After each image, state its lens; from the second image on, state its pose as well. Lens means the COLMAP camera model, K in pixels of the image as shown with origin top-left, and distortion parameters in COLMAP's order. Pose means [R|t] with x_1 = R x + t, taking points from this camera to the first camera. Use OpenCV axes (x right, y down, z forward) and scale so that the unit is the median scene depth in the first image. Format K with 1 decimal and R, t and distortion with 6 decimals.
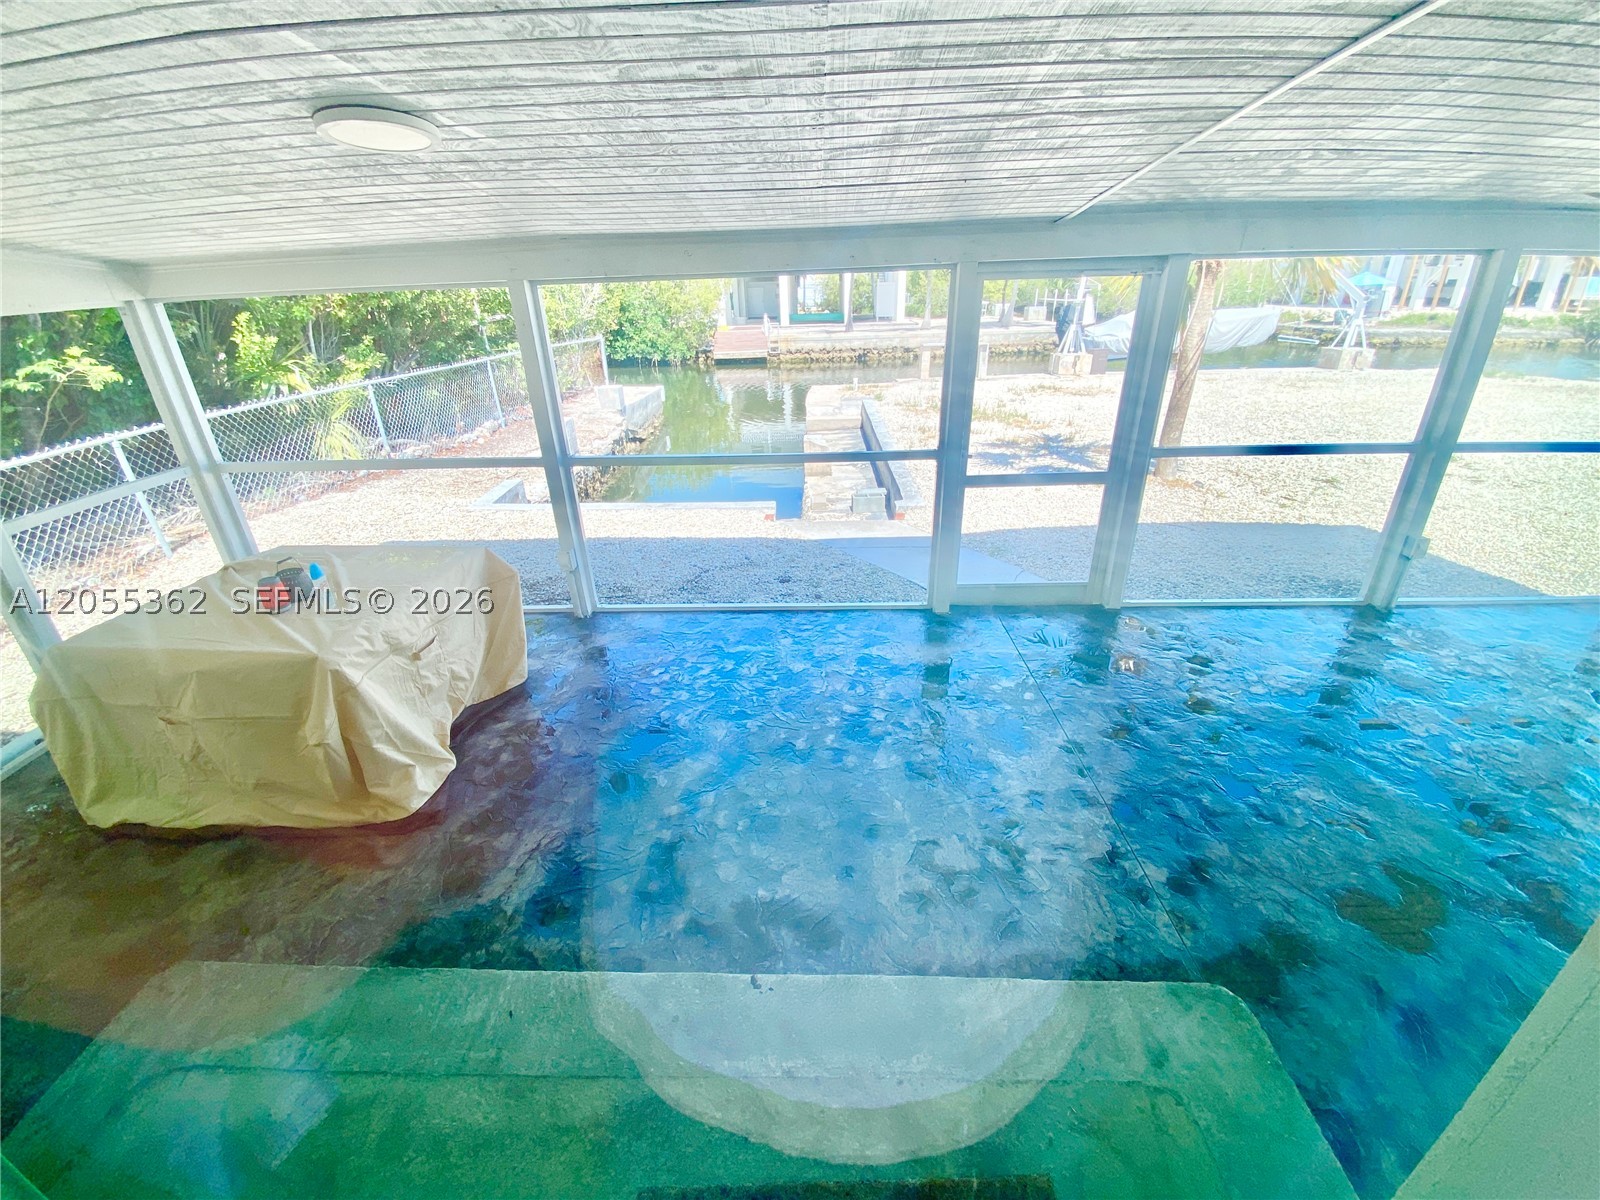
lens RADIAL K [[647.3, 0, 800.0], [0, 647.3, 600.0], [0, 0, 1]] dist [0.013369, -0.014212]
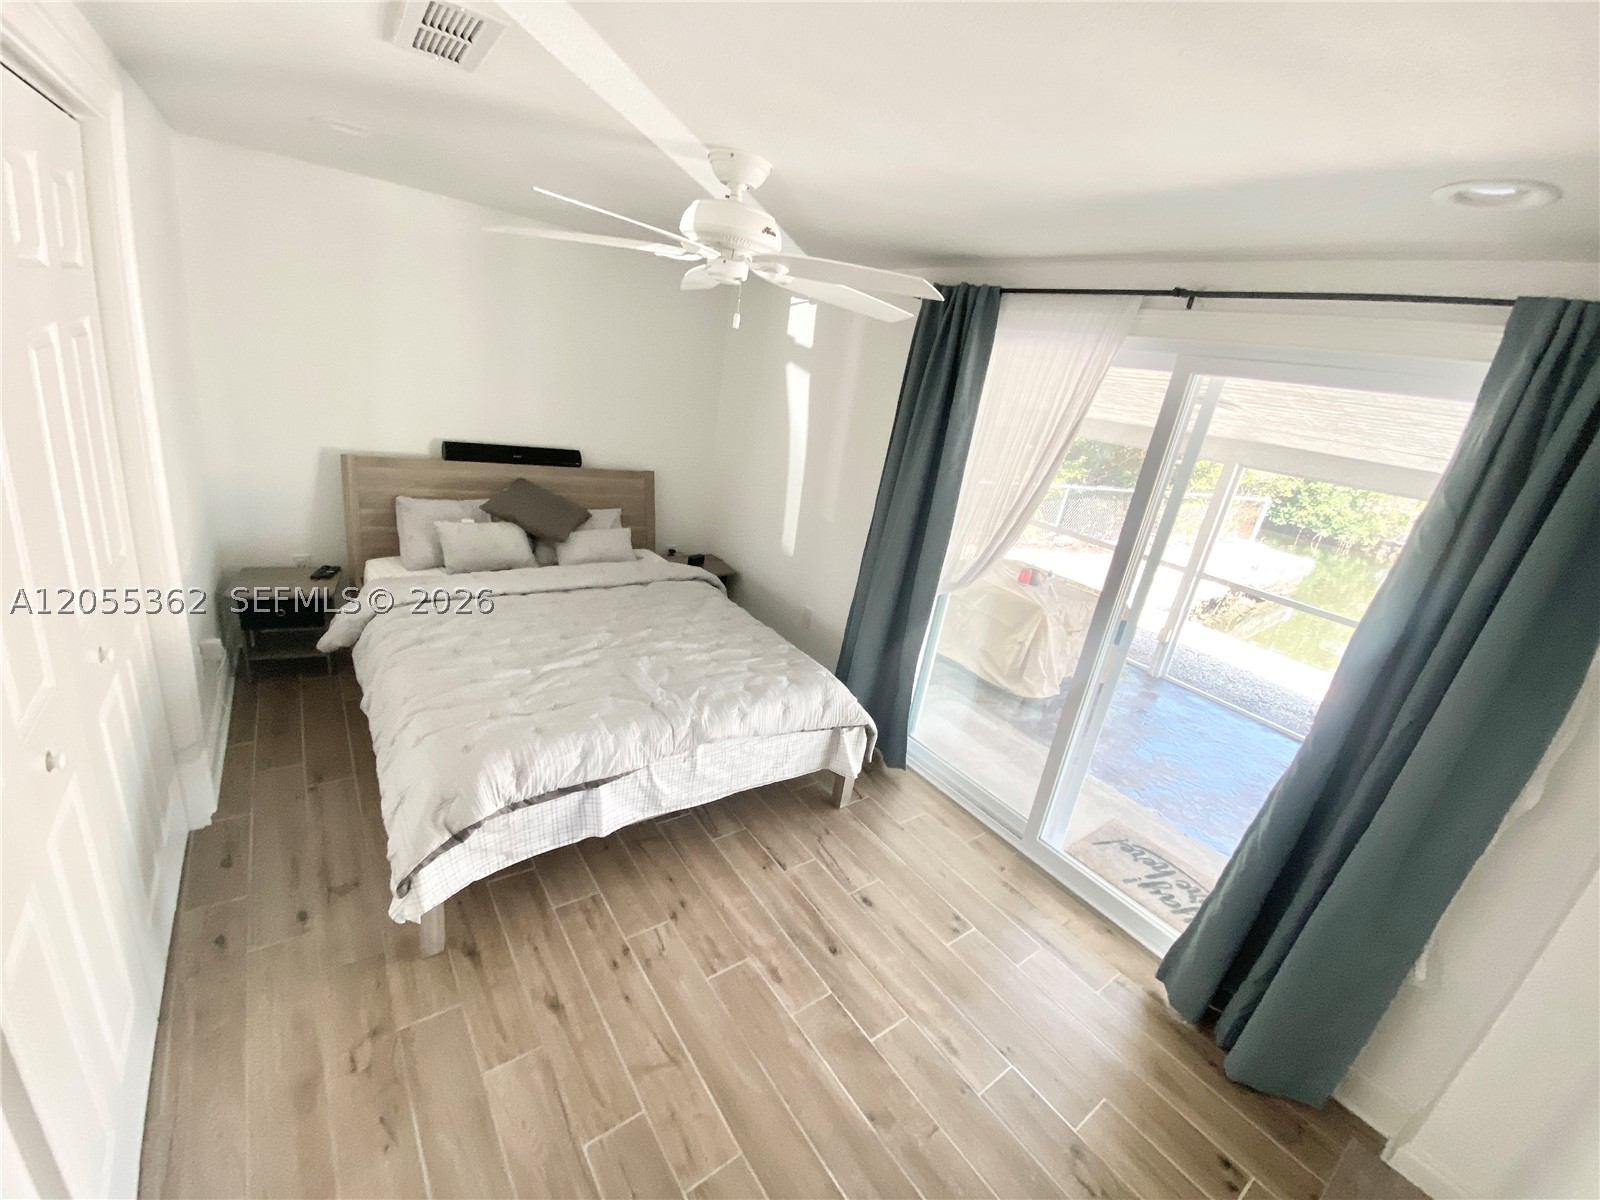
lens RADIAL K [[662.0, 0, 800.0], [0, 662.0, 600.0], [0, 0, 1]] dist [0.012887, -0.000437]
pose [[0.606199, 0.372250, -0.702817, 0.078743], [-0.492337, 0.869661, 0.035966, 0.107233], [0.624601, 0.324220, 0.710461, -0.287209]]
